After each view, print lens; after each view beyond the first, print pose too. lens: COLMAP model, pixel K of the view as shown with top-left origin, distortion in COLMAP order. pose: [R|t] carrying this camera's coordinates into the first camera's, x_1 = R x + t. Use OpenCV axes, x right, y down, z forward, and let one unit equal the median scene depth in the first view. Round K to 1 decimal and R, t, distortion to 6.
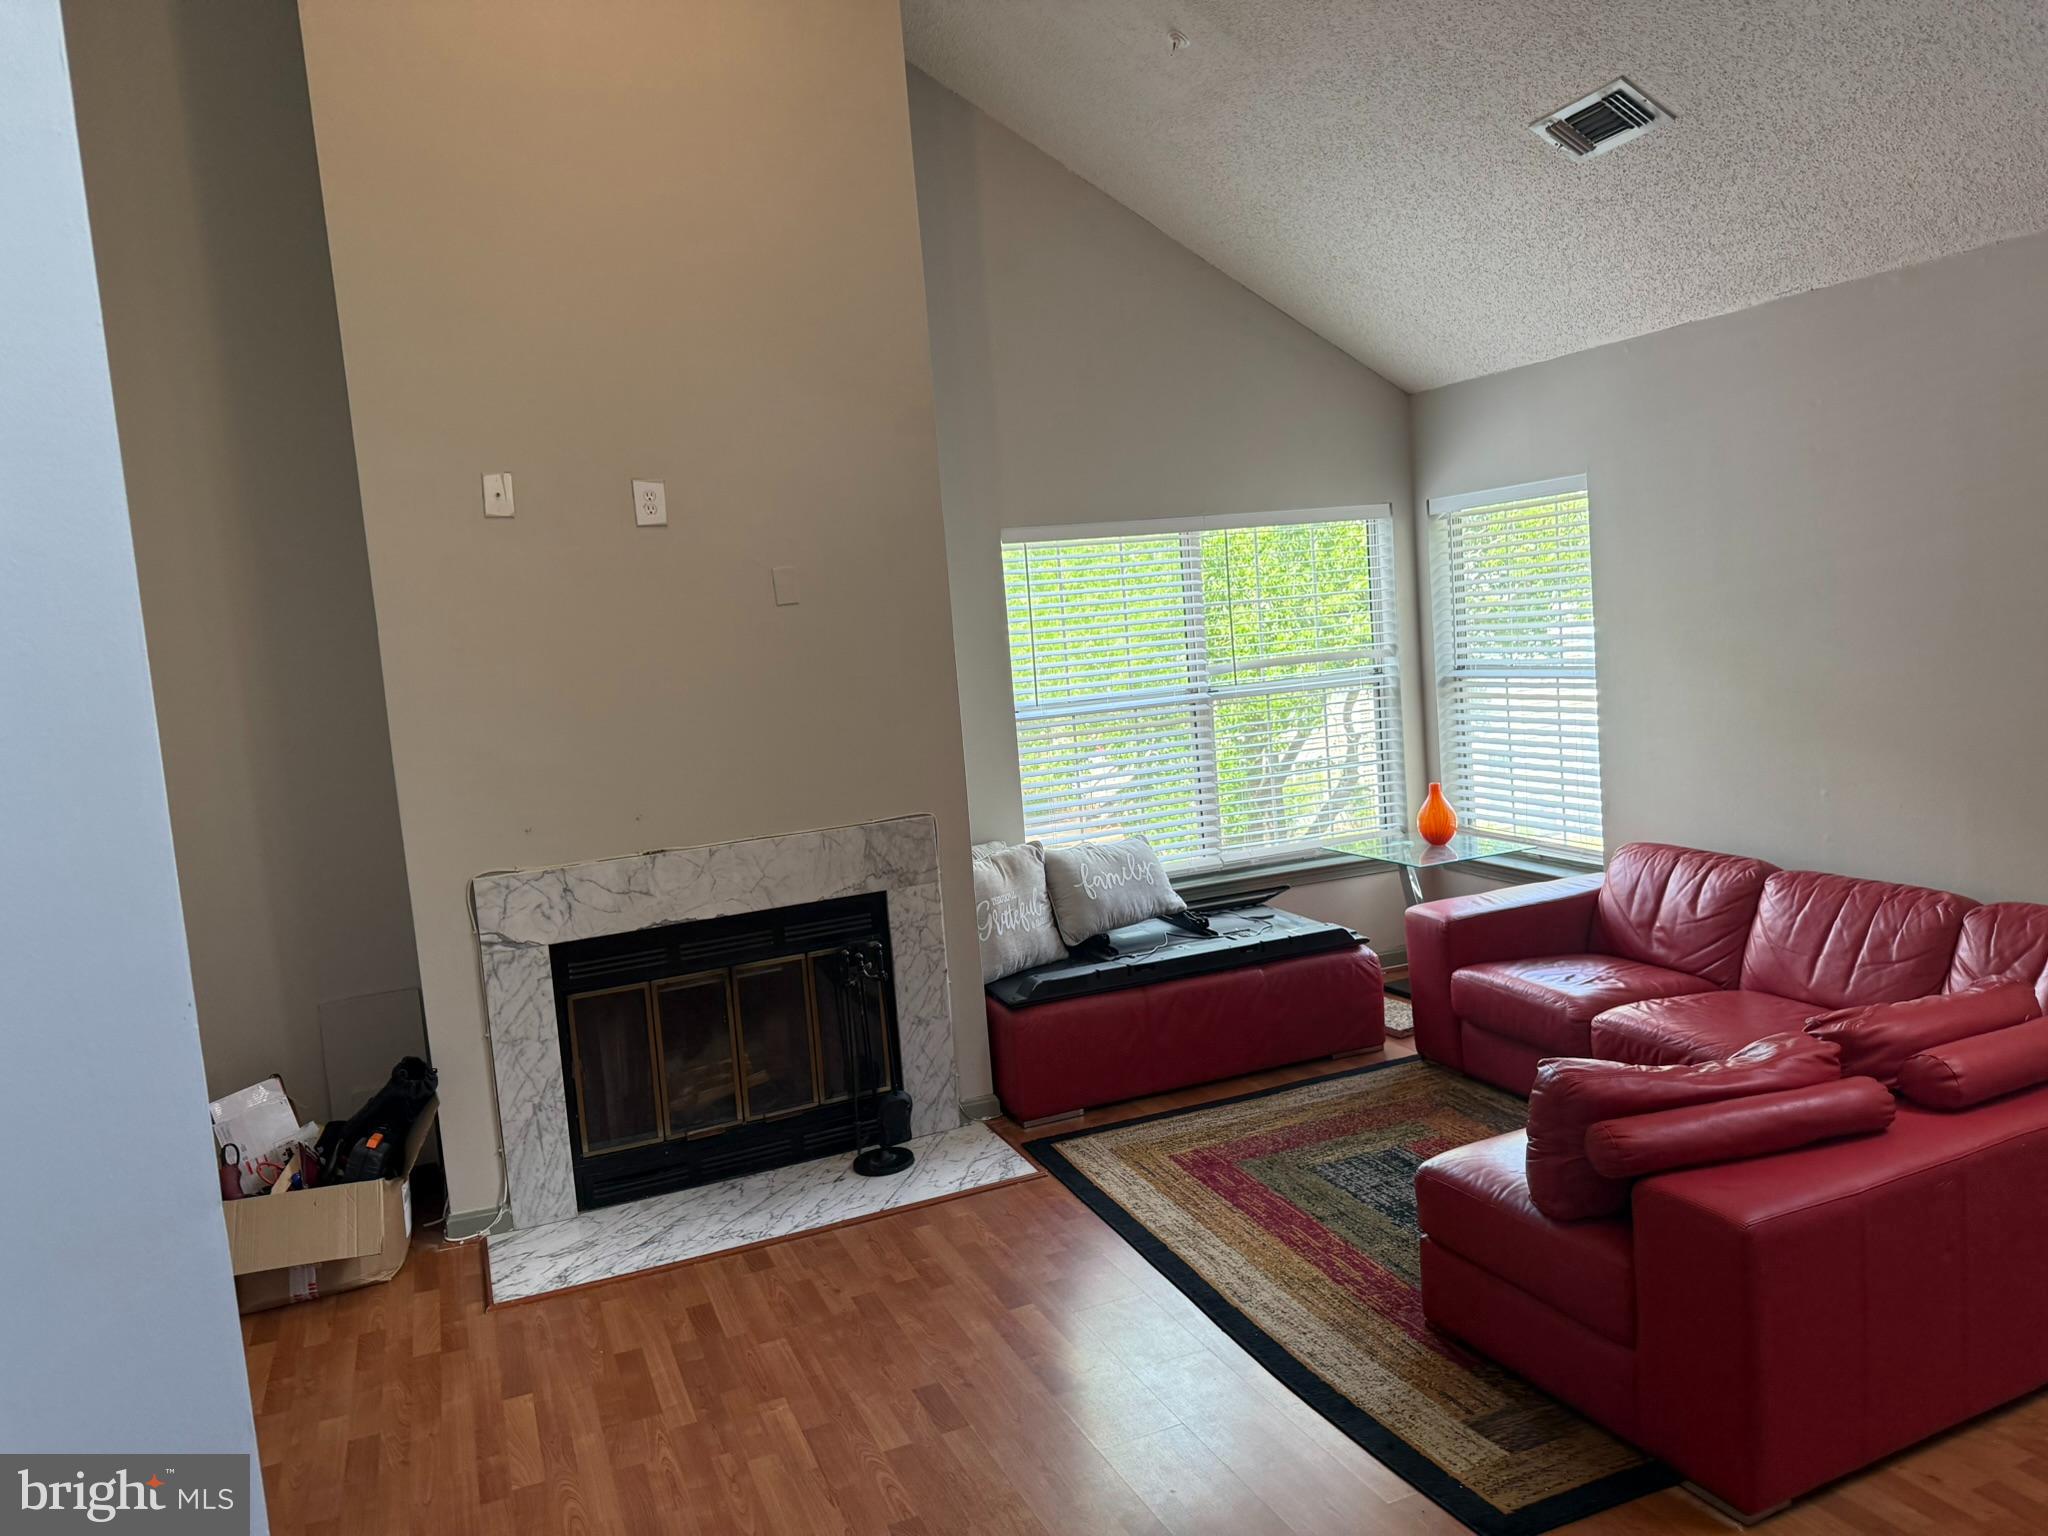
lens RADIAL K [[1427.2, 0, 1014.3], [0, 1427.2, 755.3], [0, 0, 1]] dist [0.123913, -0.218251]
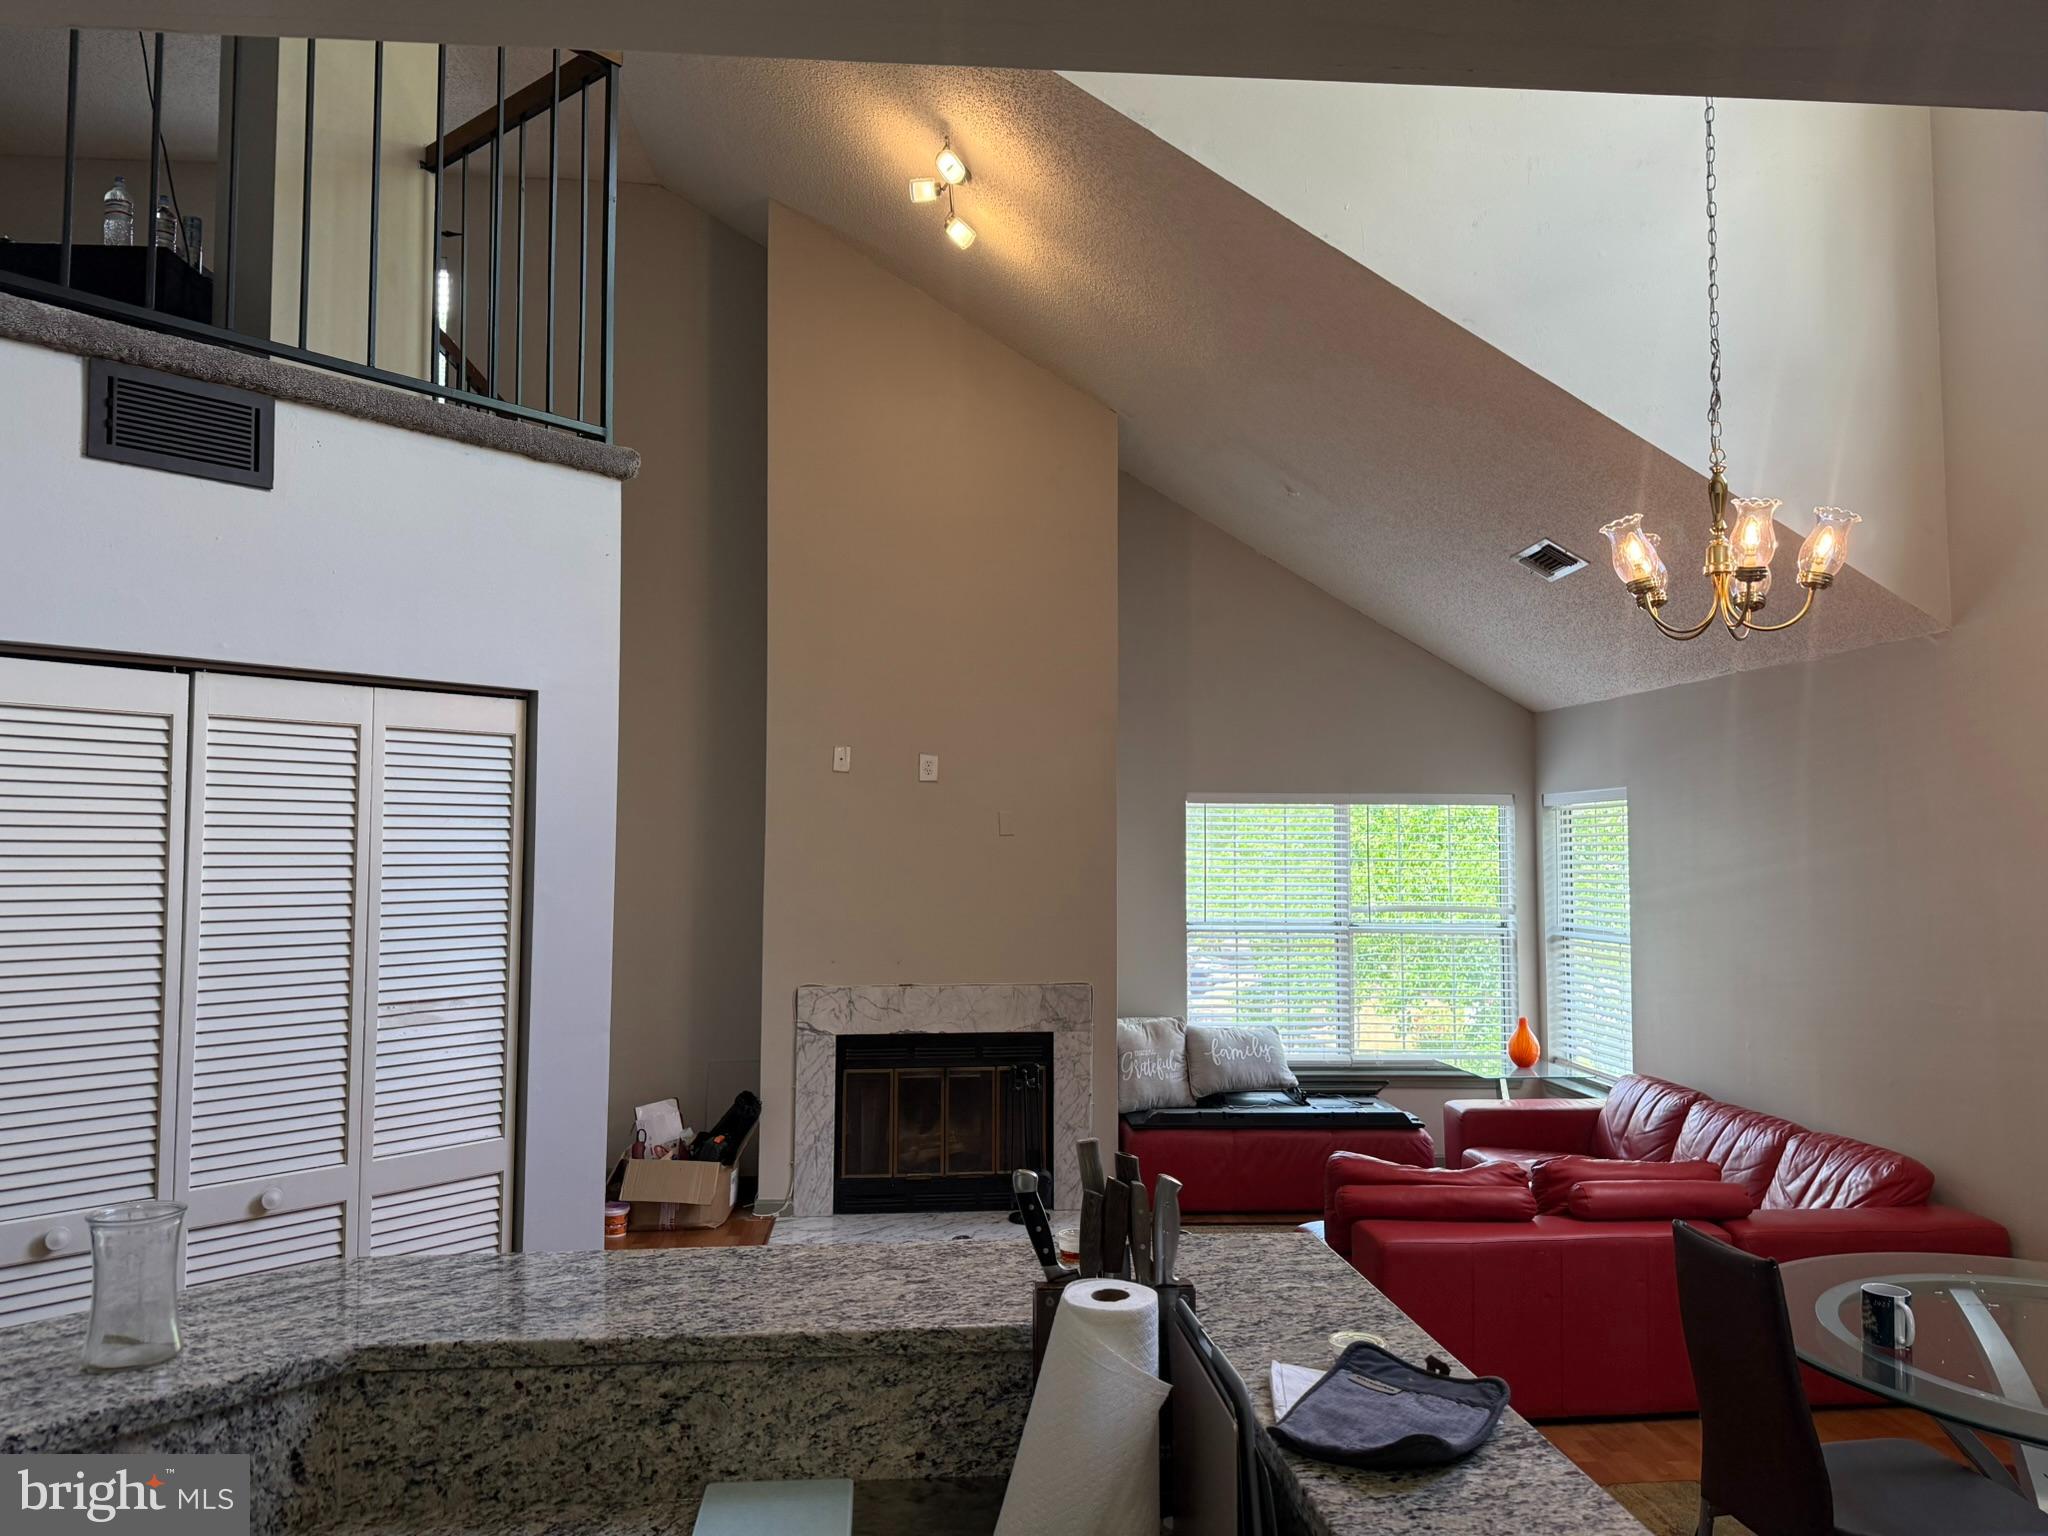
lens RADIAL K [[1413.5, 0, 1024.0], [0, 1413.5, 768.0], [0, 0, 1]] dist [0.129218, -0.179435]
pose [[0.953433, 0.066488, -0.294185, 0.294499], [-0.108528, 0.985693, -0.128957, 0.017803], [0.281402, 0.154880, 0.947009, -0.443754]]
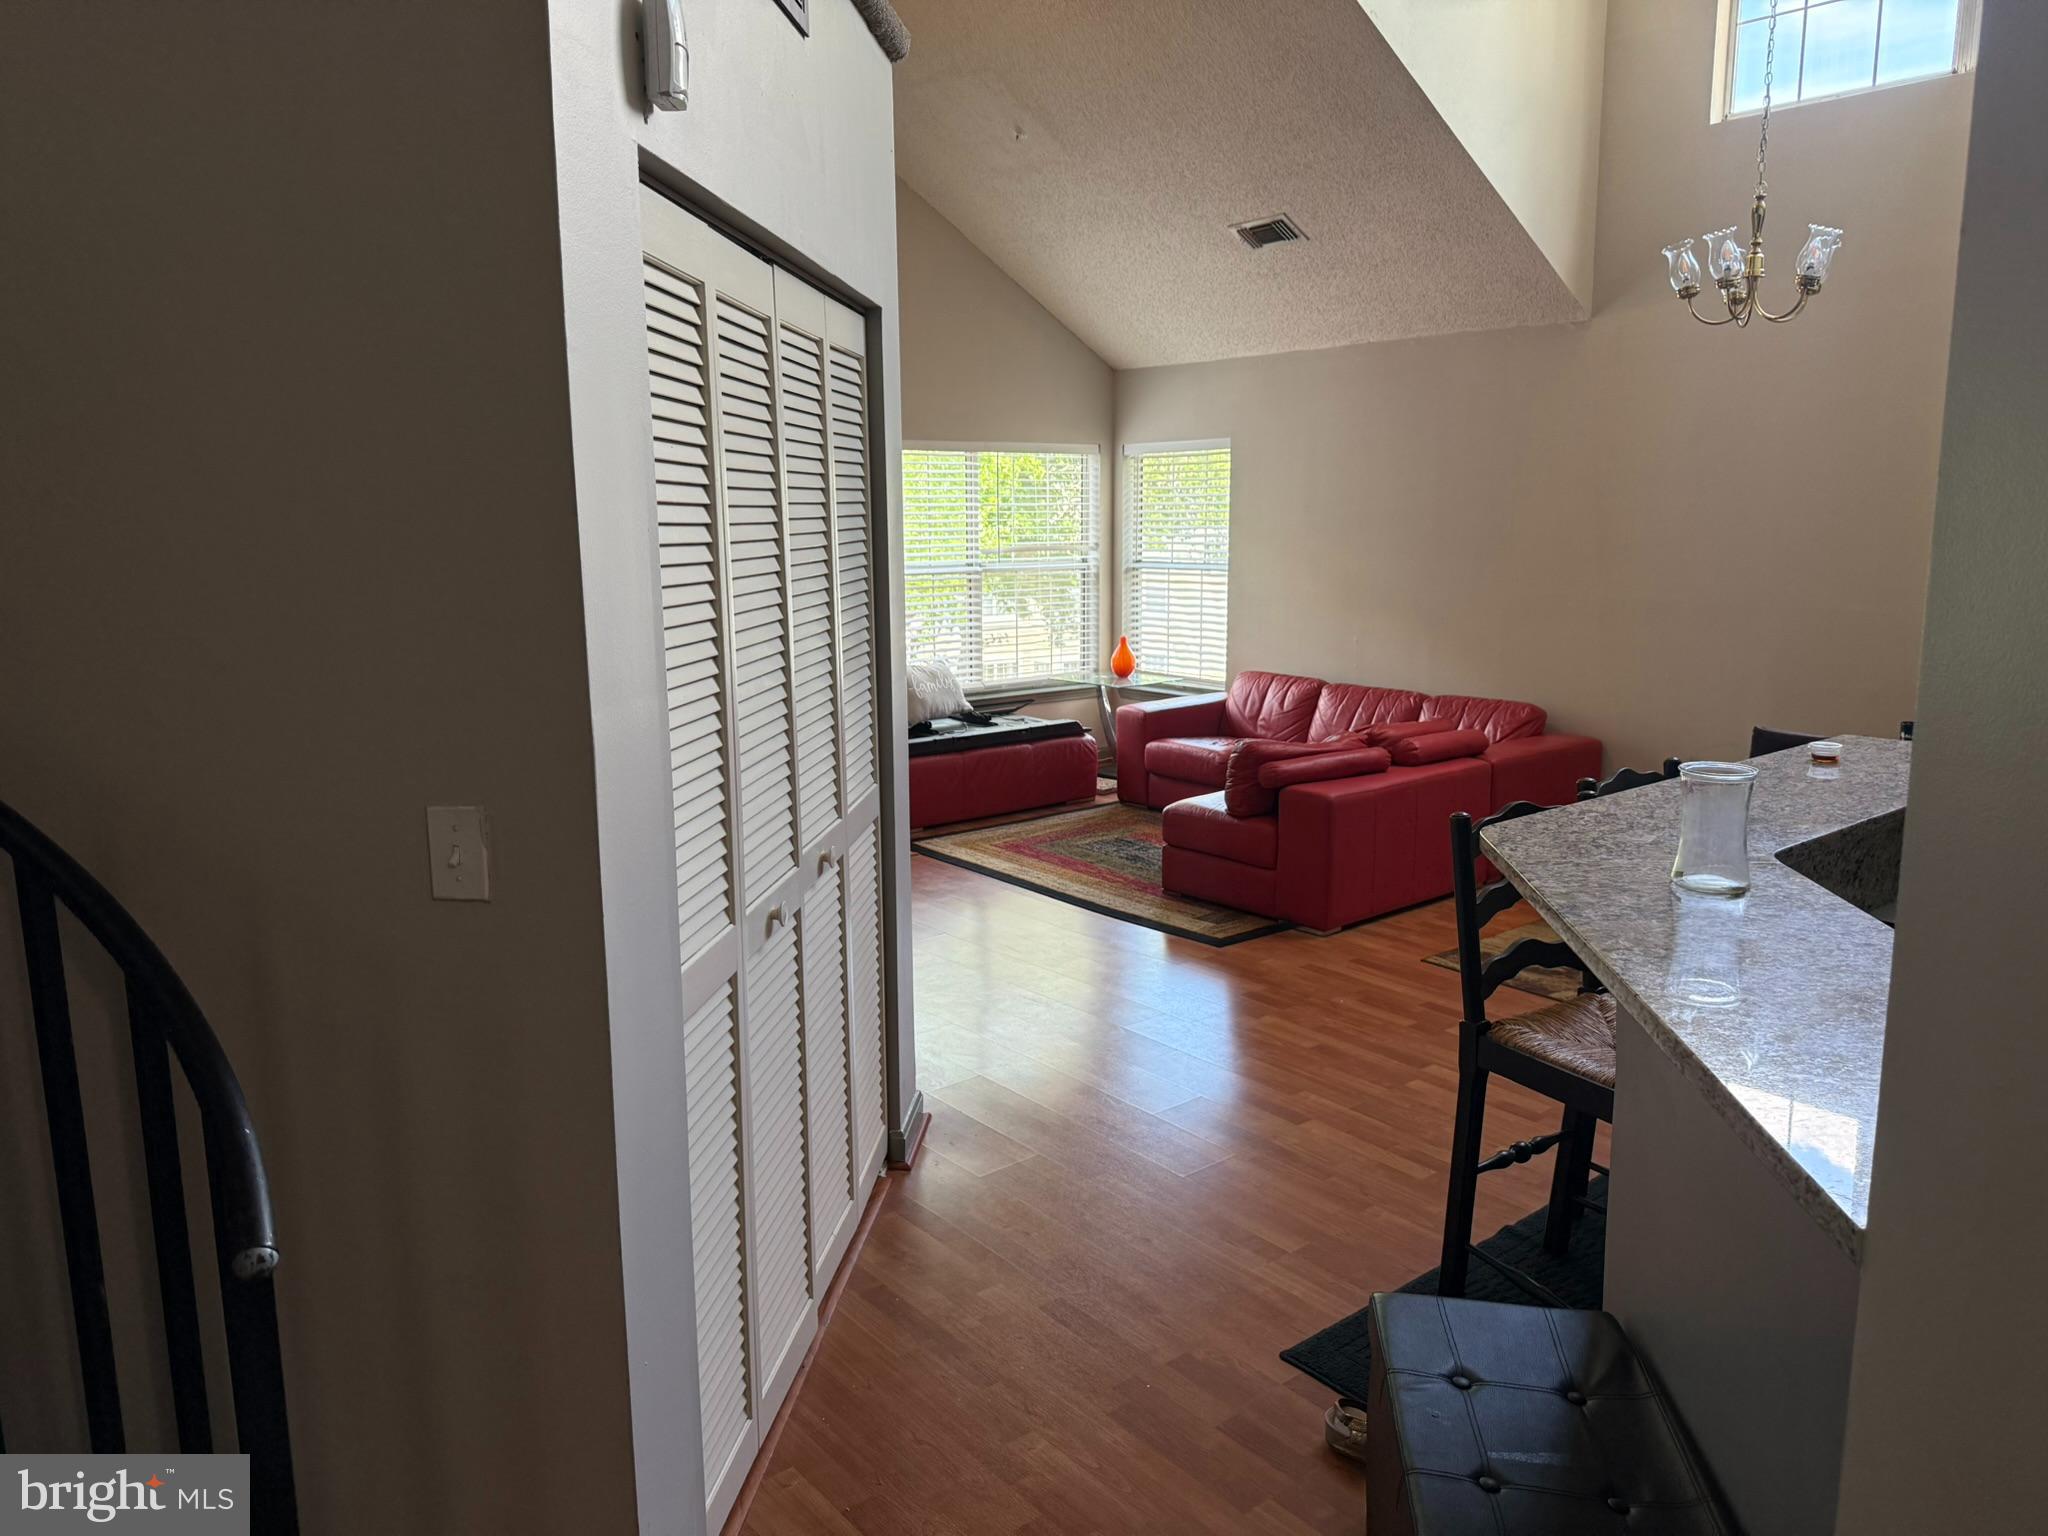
lens RADIAL K [[1392.7, 0, 1024.0], [0, 1392.7, 768.0], [0, 0, 1]] dist [0.122757, -0.197893]
pose [[0.954158, 0.018430, 0.298734, -0.310424], [-0.040918, 0.996763, 0.069199, 0.076871], [-0.296492, -0.078250, 0.951824, -0.478584]]
